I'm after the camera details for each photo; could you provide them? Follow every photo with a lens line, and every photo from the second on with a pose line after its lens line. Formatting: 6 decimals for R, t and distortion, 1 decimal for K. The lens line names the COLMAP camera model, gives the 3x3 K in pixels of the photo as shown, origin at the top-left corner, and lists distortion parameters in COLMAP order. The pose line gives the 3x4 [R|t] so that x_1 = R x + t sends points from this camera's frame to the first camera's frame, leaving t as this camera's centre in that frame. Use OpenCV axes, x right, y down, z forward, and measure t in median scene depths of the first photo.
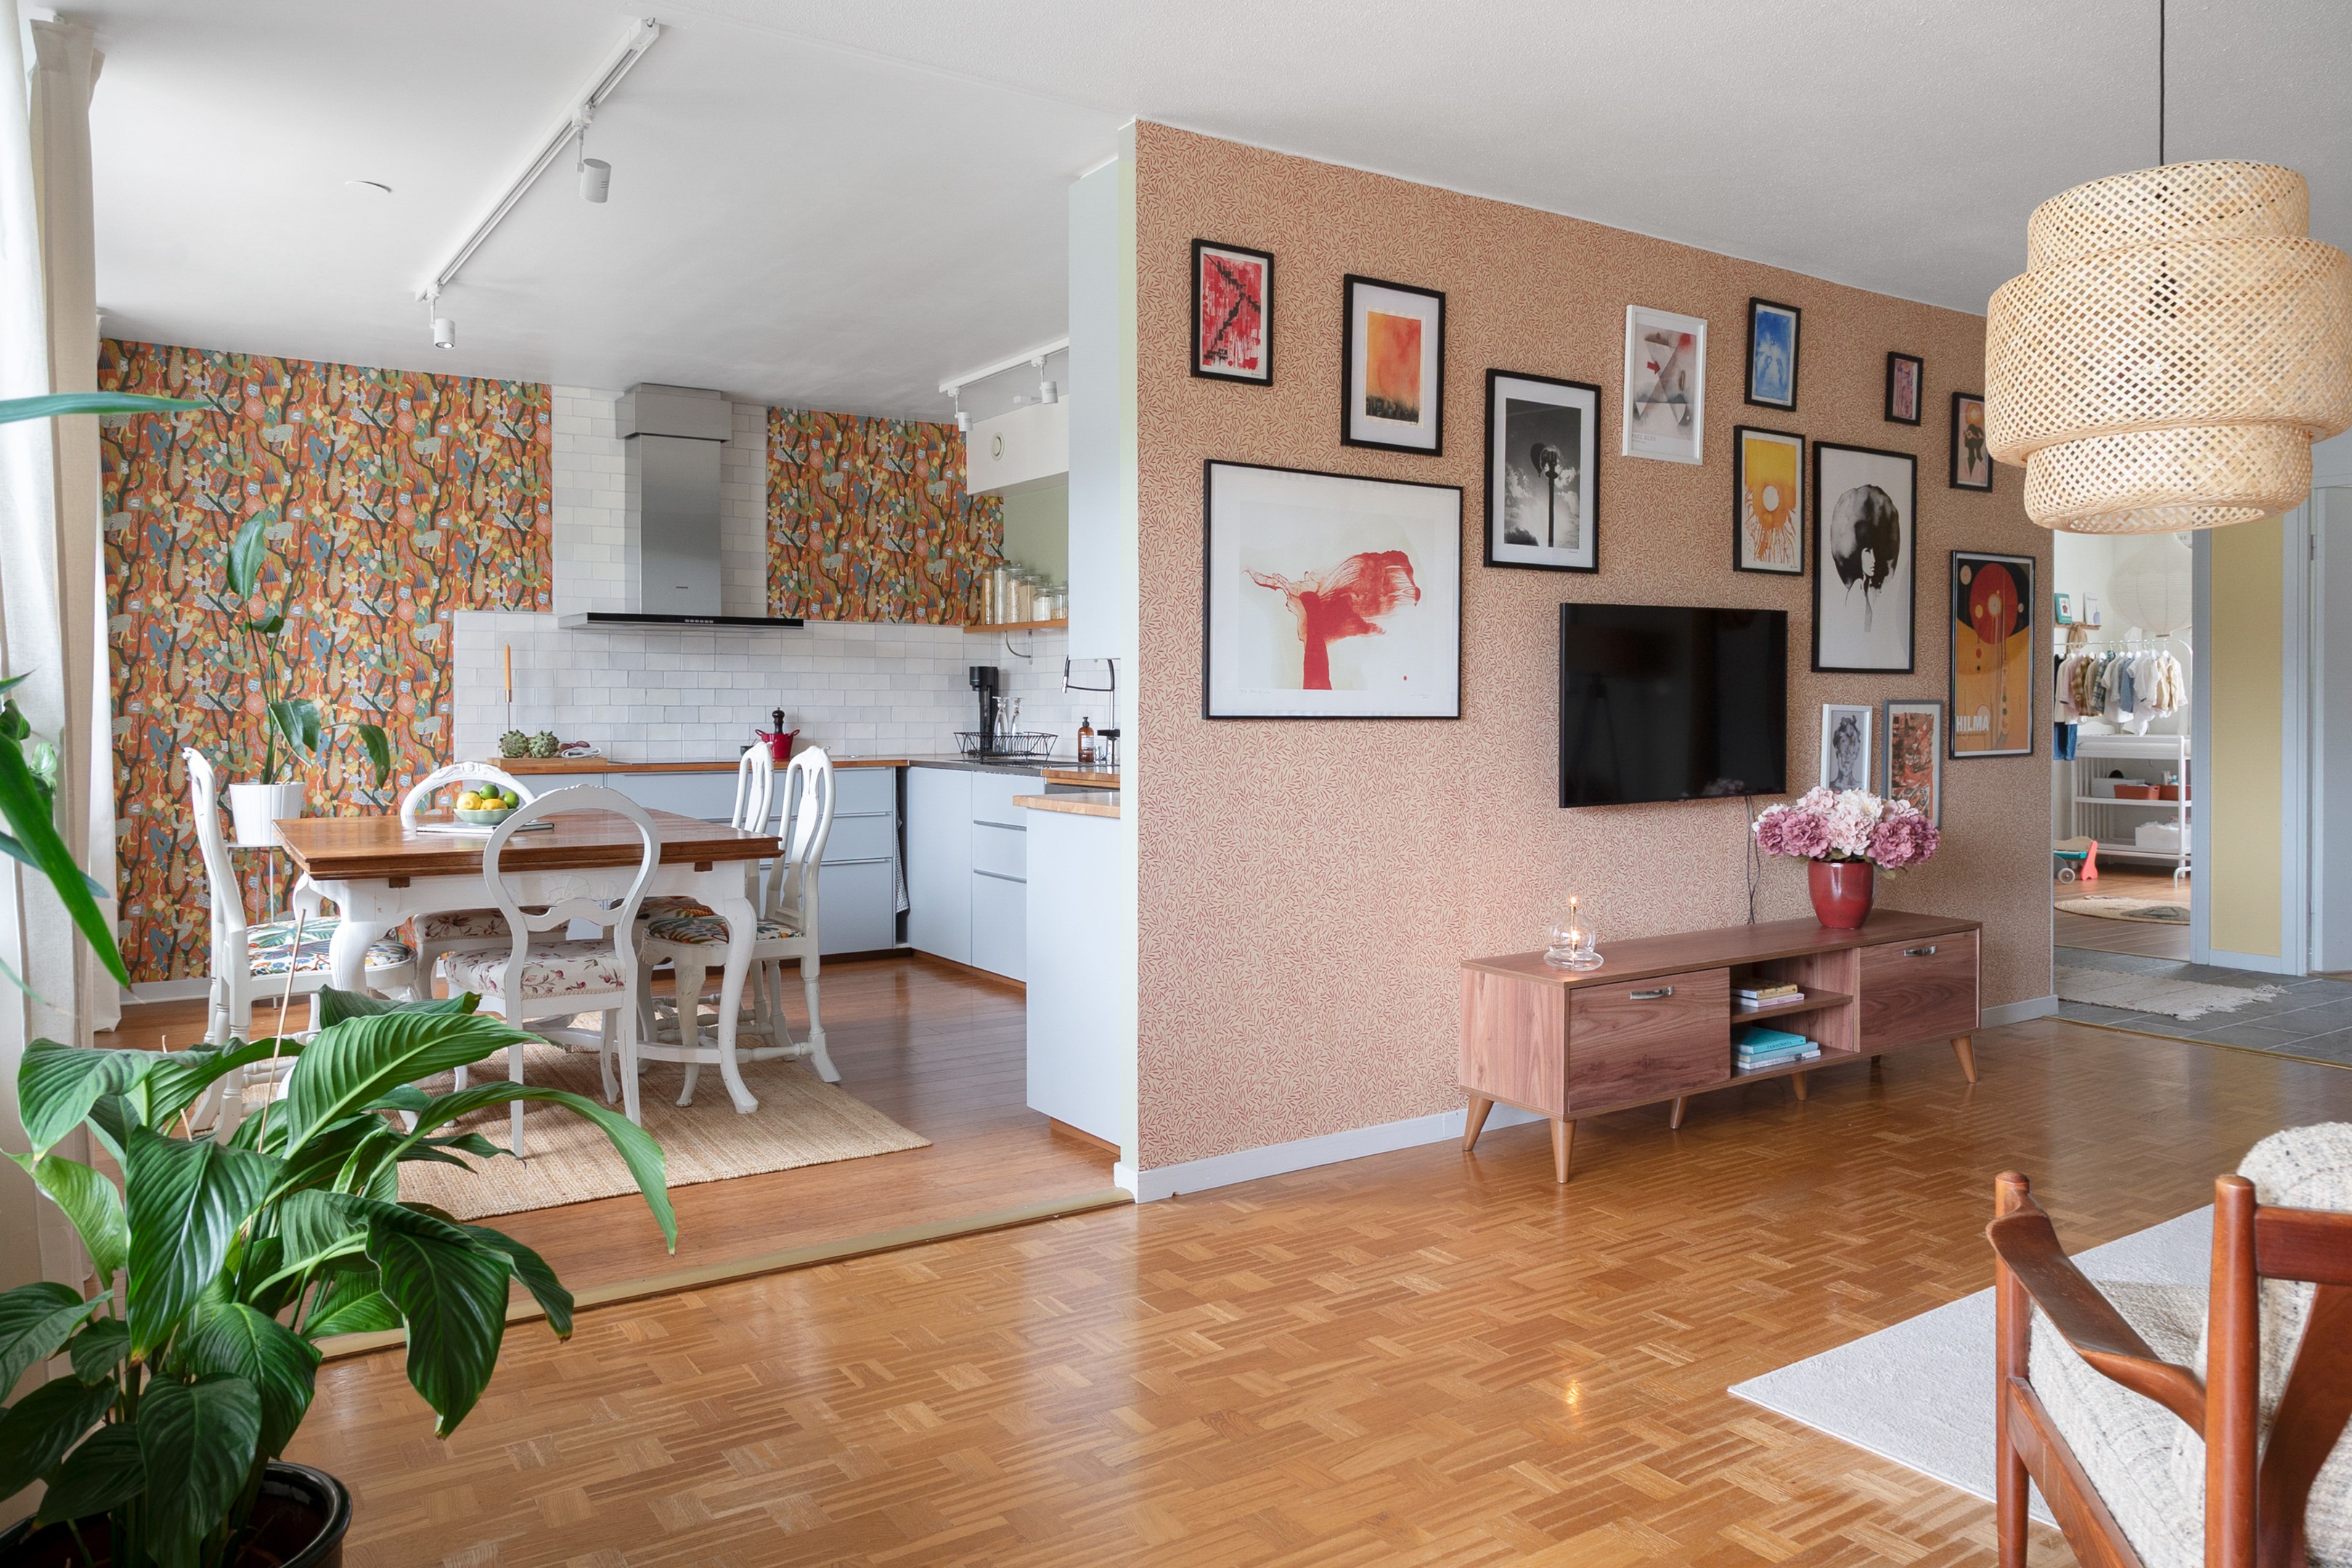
lens RADIAL K [[1617.5, 0, 1183.6], [0, 1617.5, 709.5], [0, 0, 1]] dist [0.000856, -0.000923]
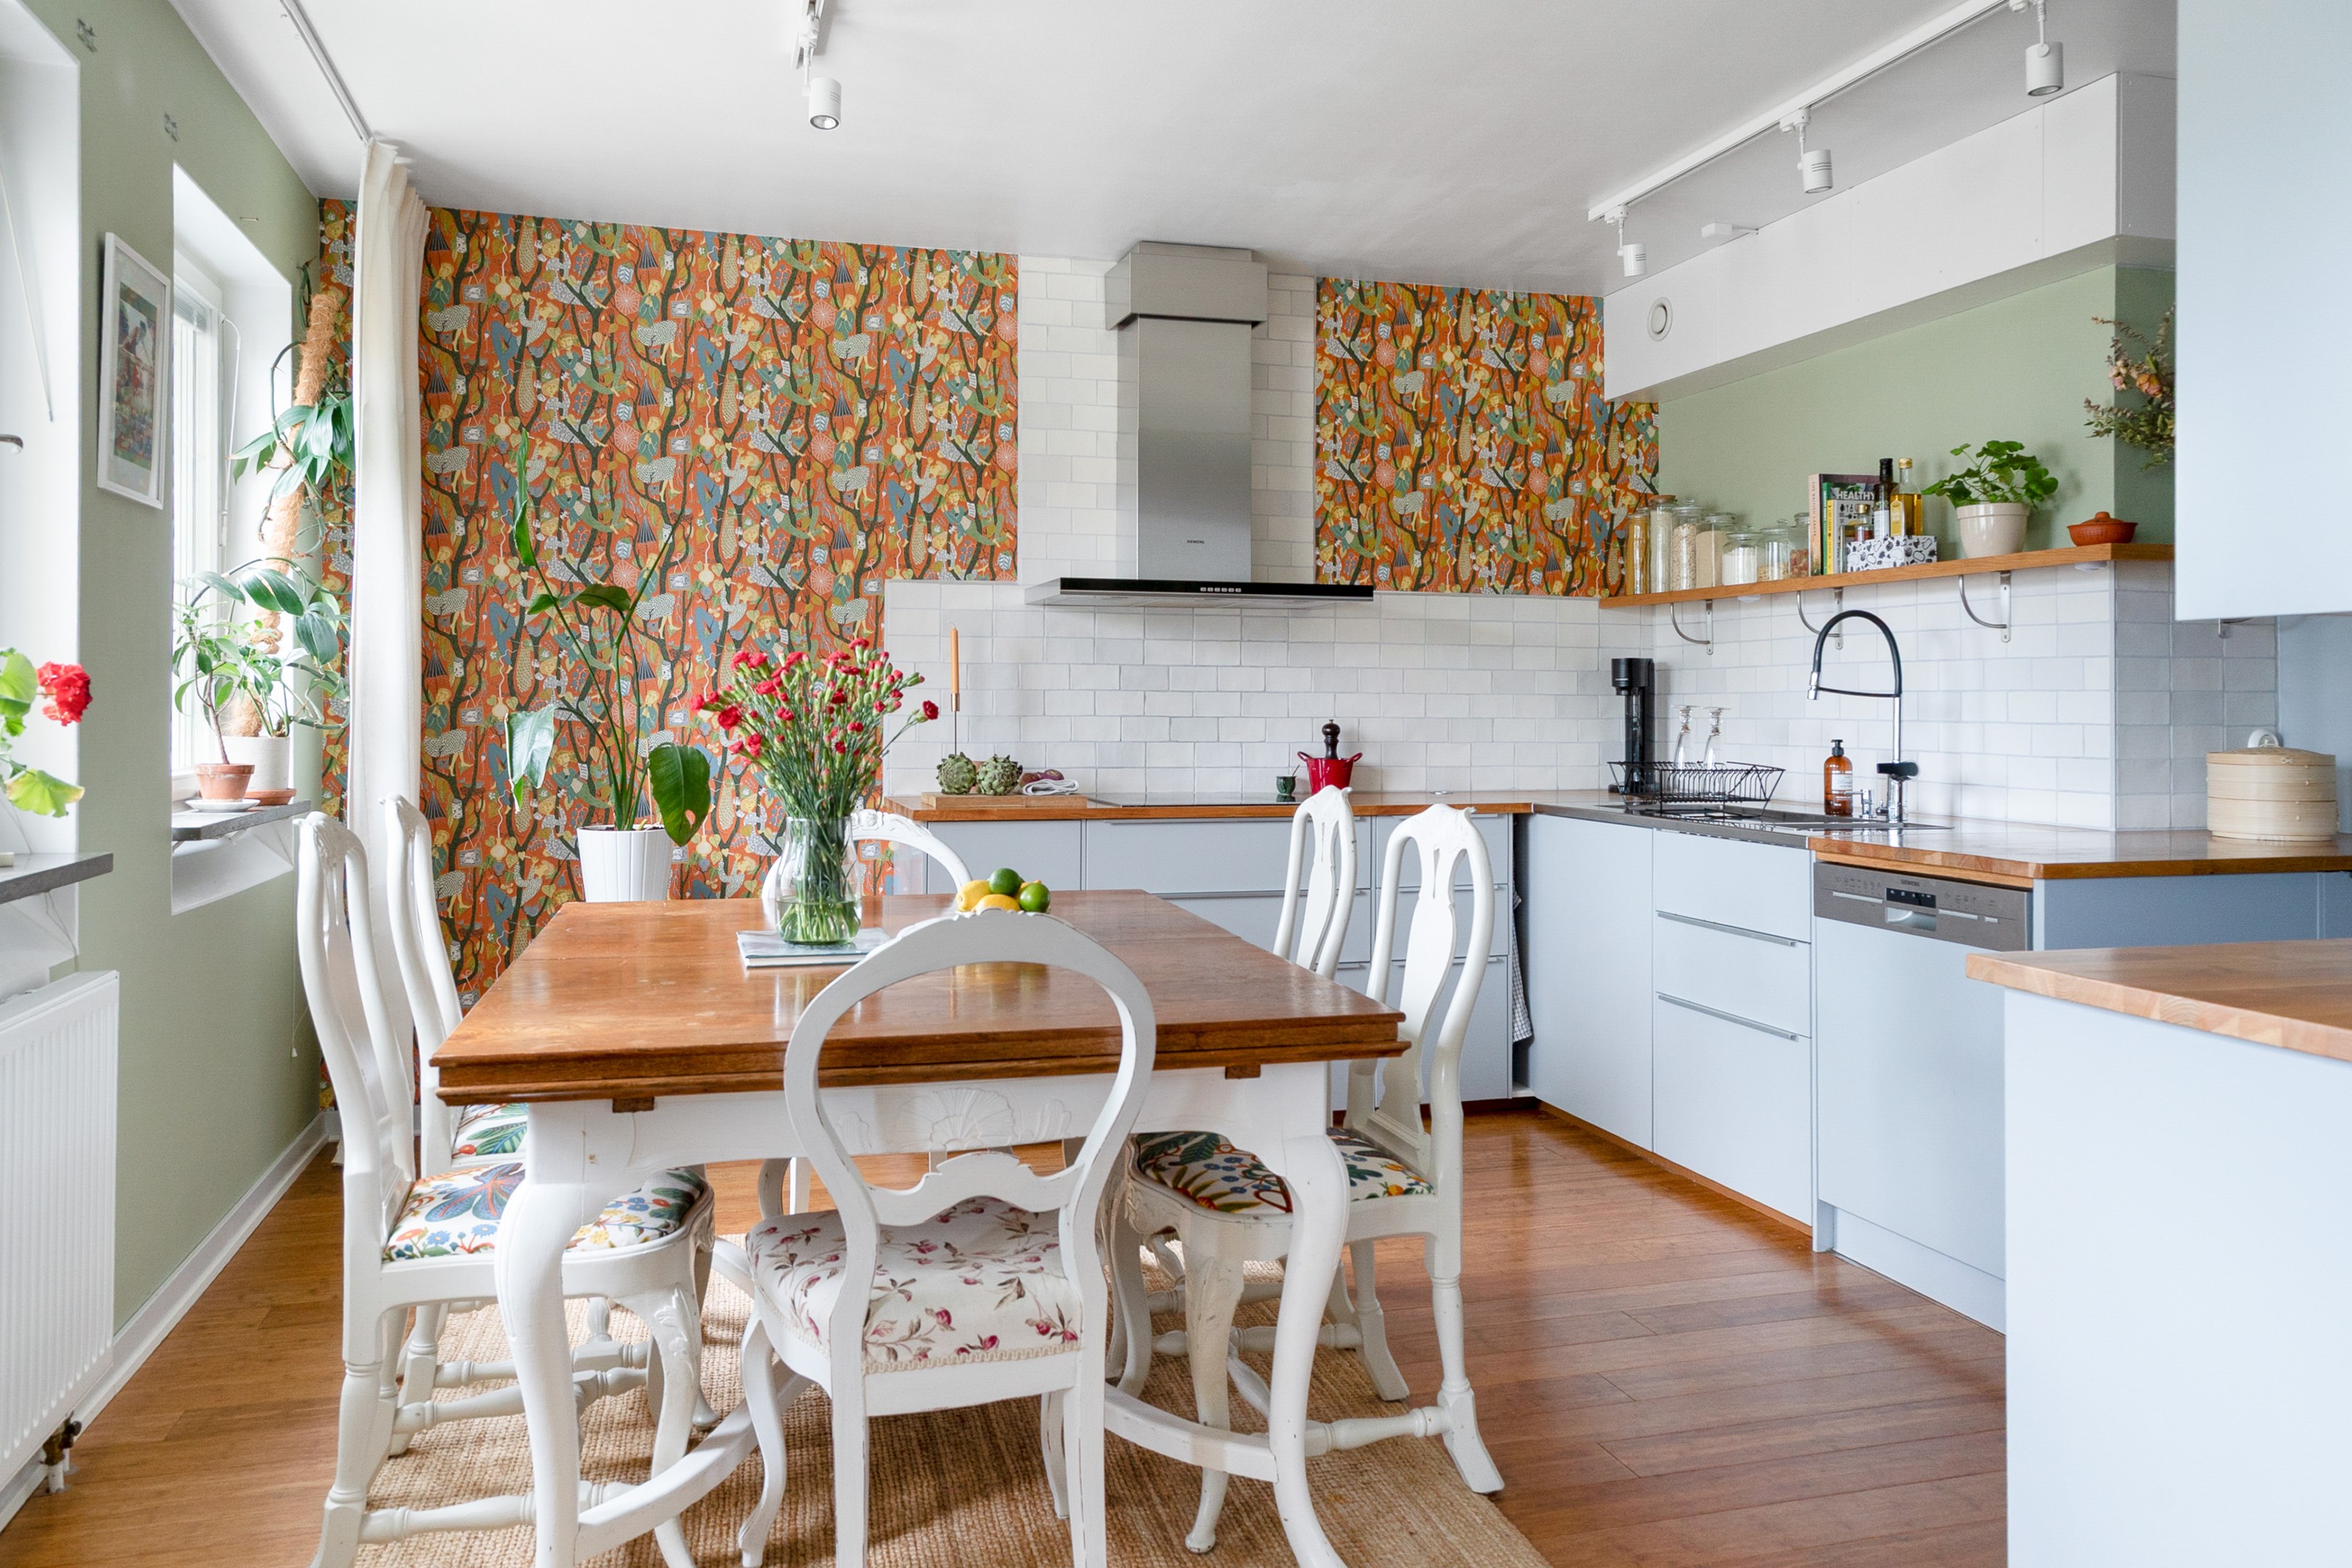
lens RADIAL K [[1642.8, 0, 1181.7], [0, 1642.8, 745.5], [0, 0, 1]] dist [0.009055, -0.000174]
pose [[0.953590, 0.011067, -0.300905, -0.109415], [-0.004795, 0.999756, 0.021573, -0.005283], [0.301070, -0.019128, 0.953410, 0.346094]]
